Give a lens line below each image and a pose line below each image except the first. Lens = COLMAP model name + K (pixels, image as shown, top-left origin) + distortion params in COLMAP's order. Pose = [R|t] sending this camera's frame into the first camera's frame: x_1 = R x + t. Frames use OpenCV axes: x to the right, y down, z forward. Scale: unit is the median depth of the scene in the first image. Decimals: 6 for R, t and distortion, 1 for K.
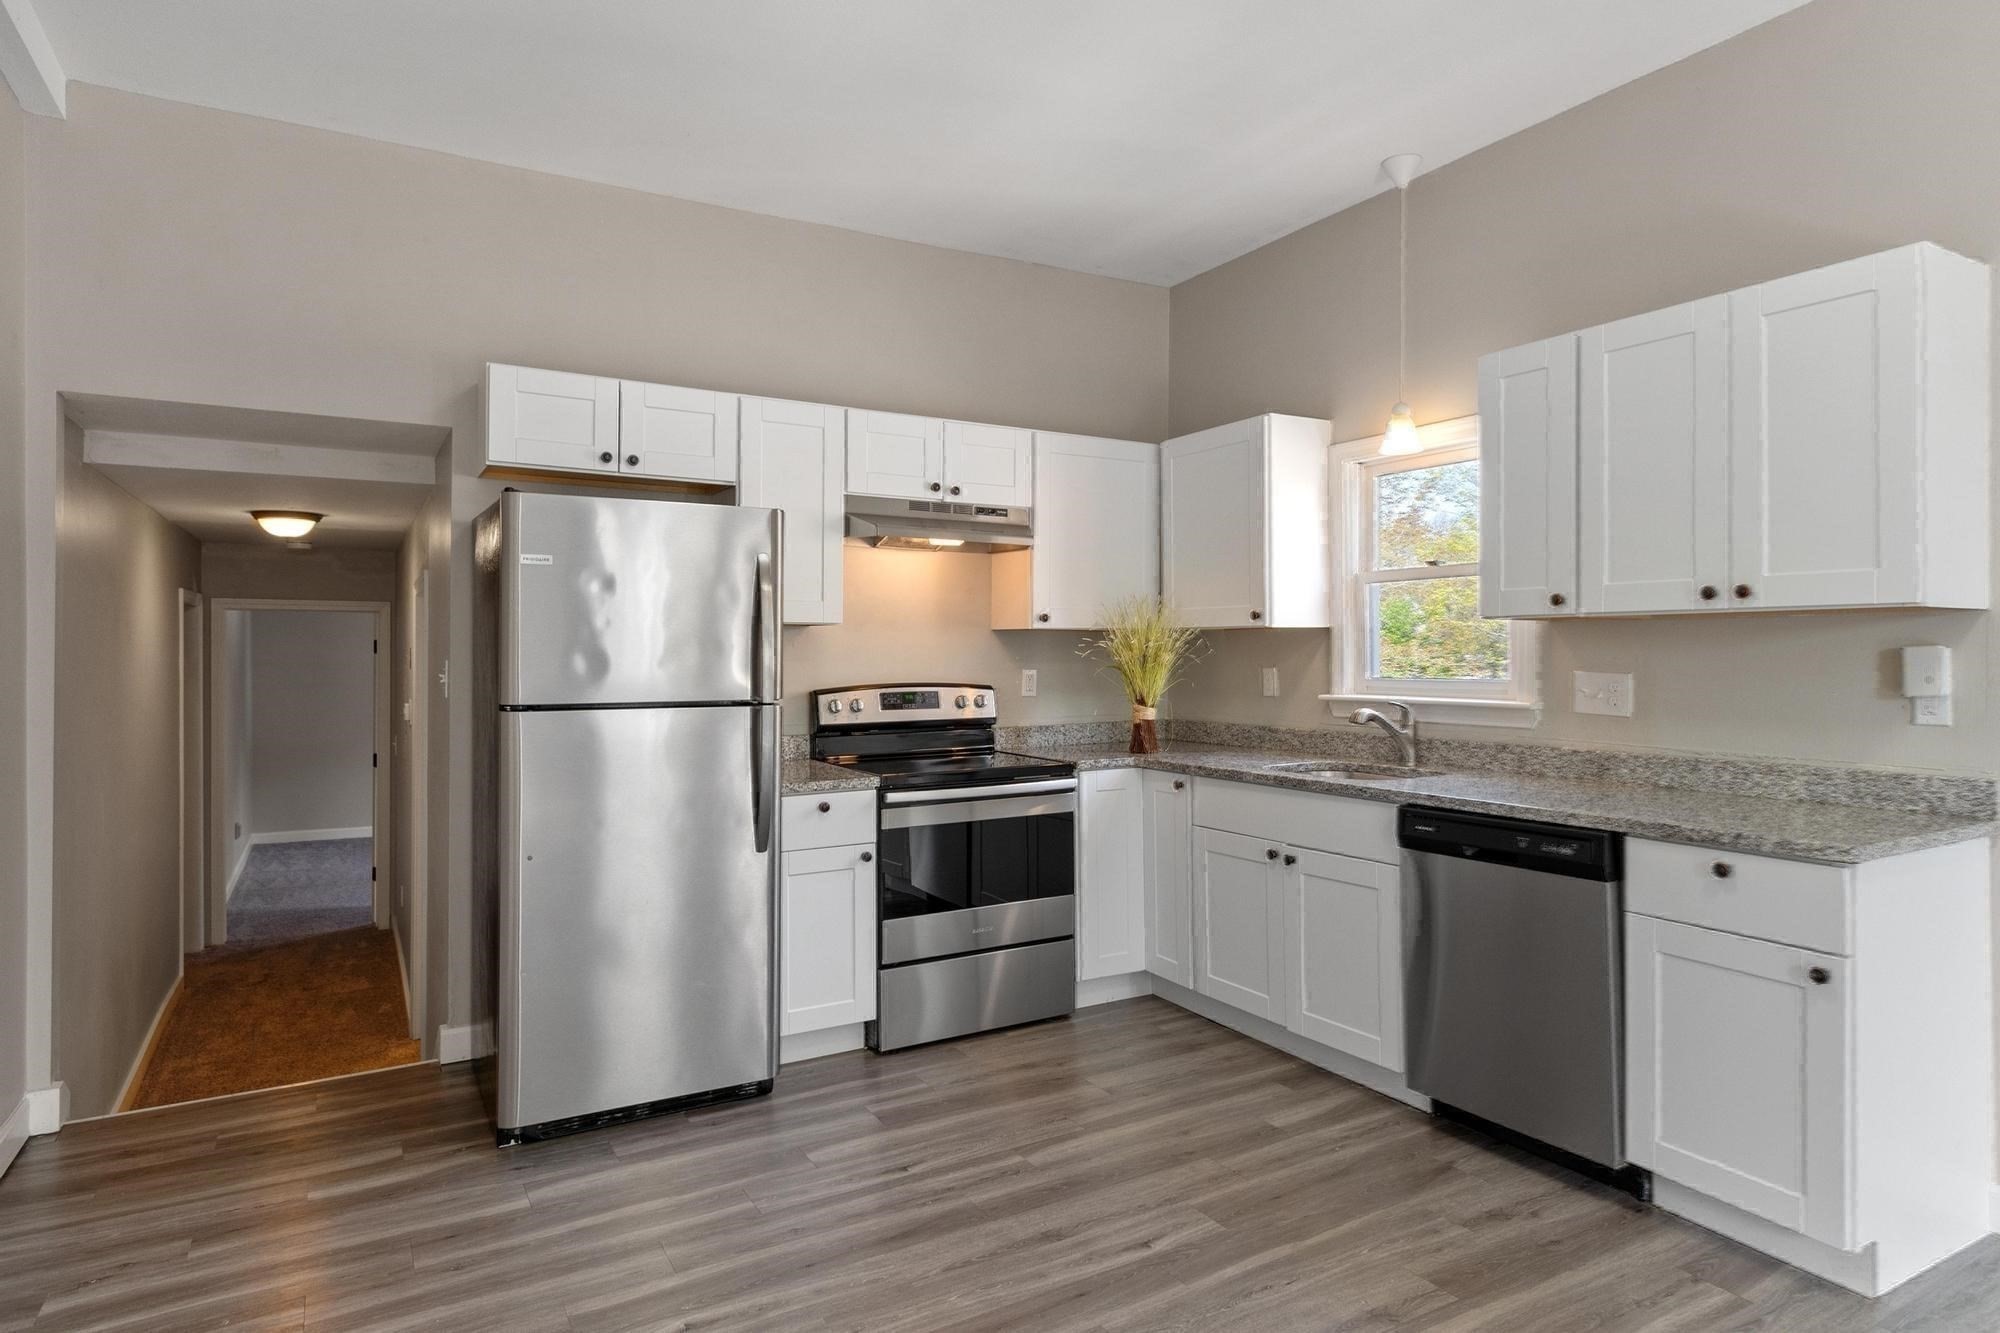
lens RADIAL K [[1105.5, 0, 996.0], [0, 1105.5, 658.4], [0, 0, 1]] dist [-0.001274, 0.000450]
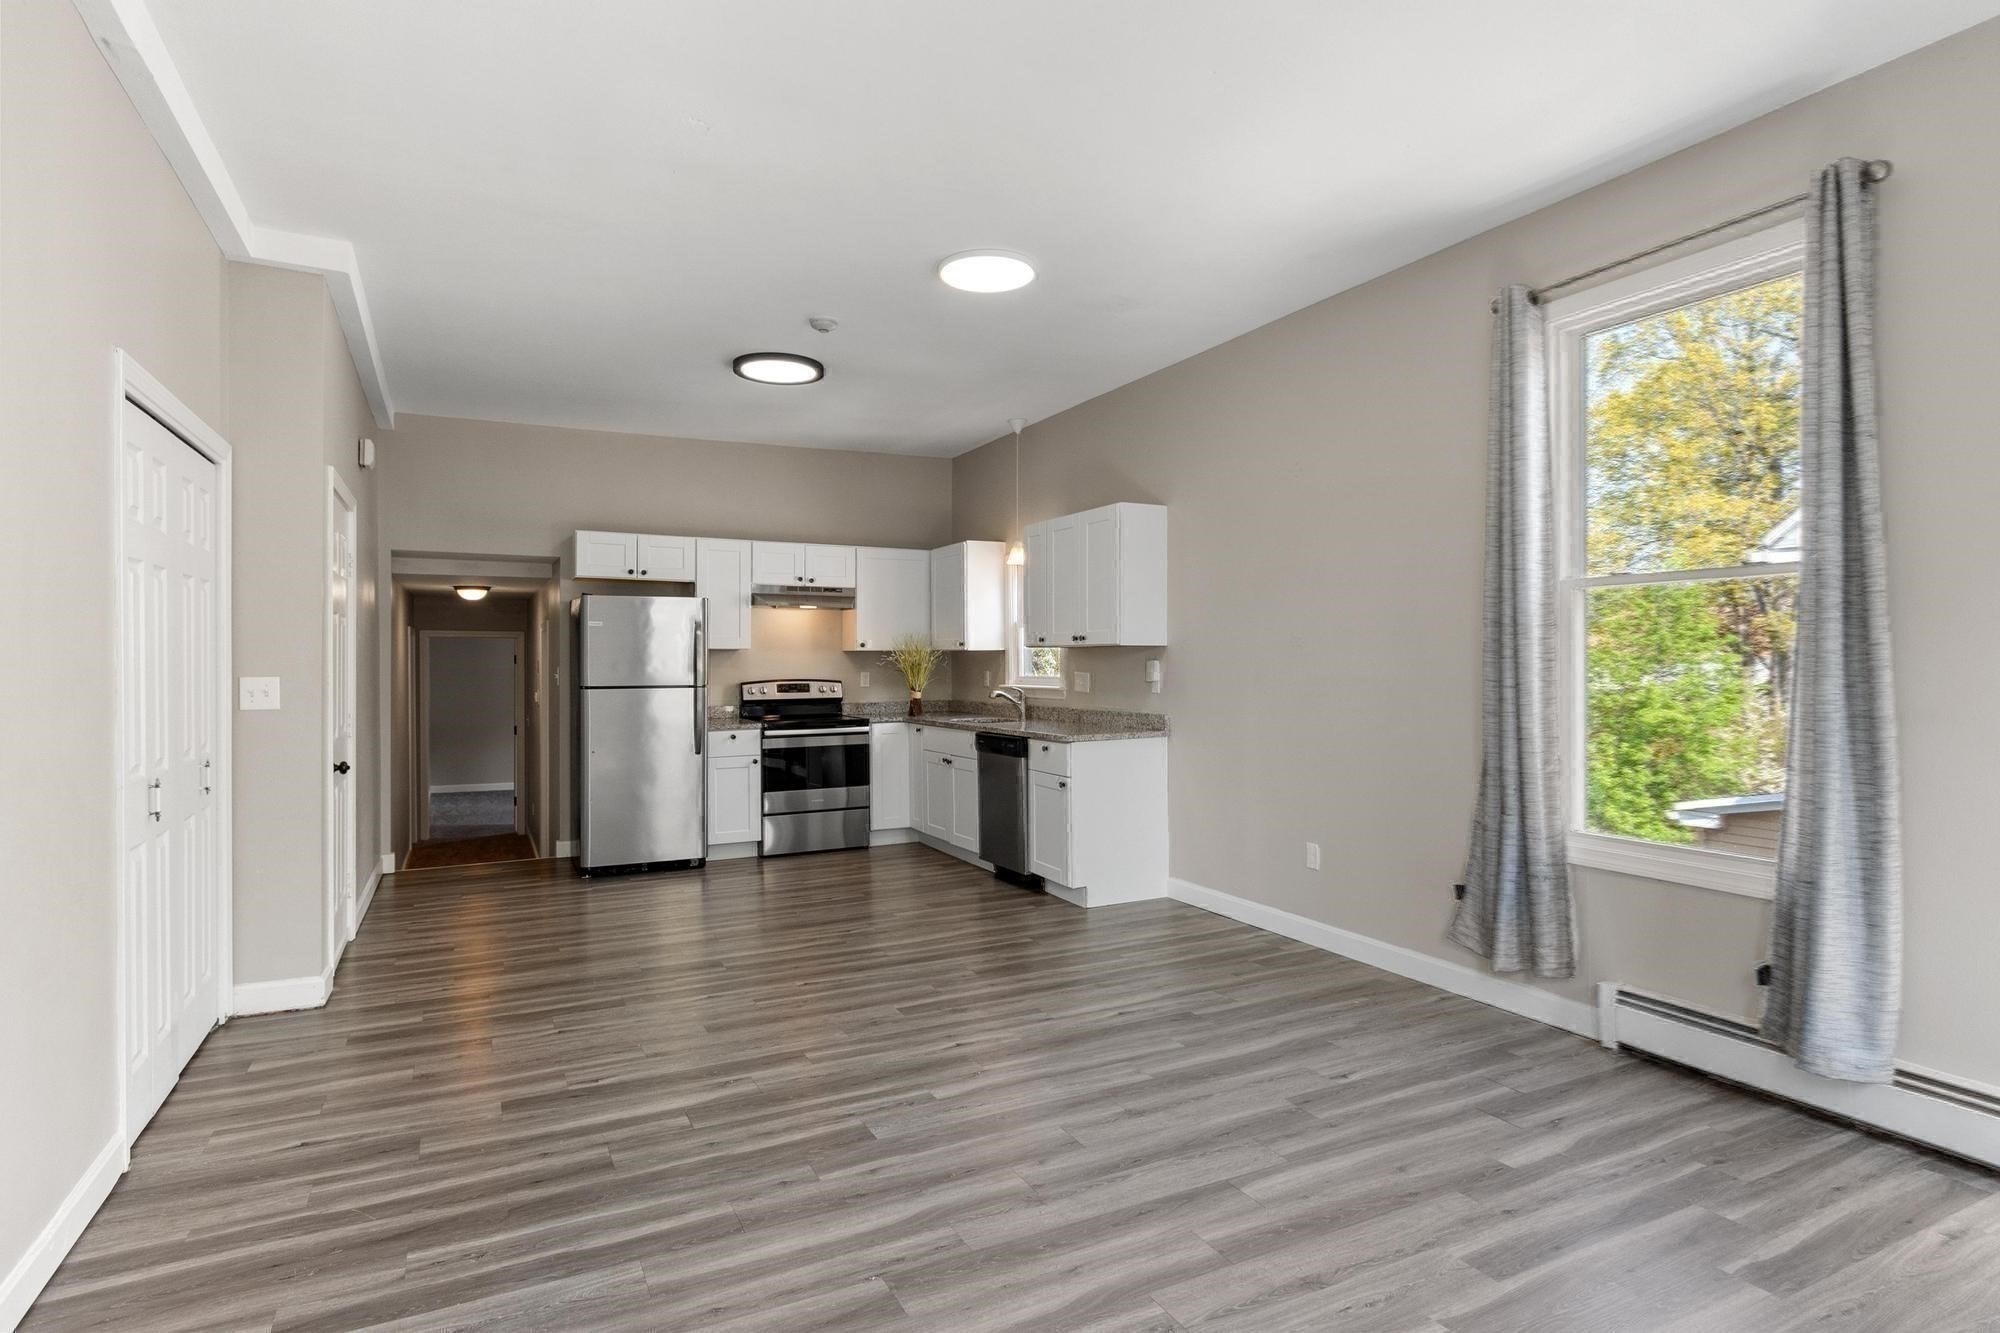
lens RADIAL K [[1047.7, 0, 1005.3], [0, 1047.7, 680.8], [0, 0, 1]] dist [0.000483, -0.000040]
pose [[0.998280, -0.000246, -0.058629, 0.424736], [0.001029, 0.999911, 0.013327, 0.001591], [0.058621, -0.013365, 0.998191, -0.853685]]
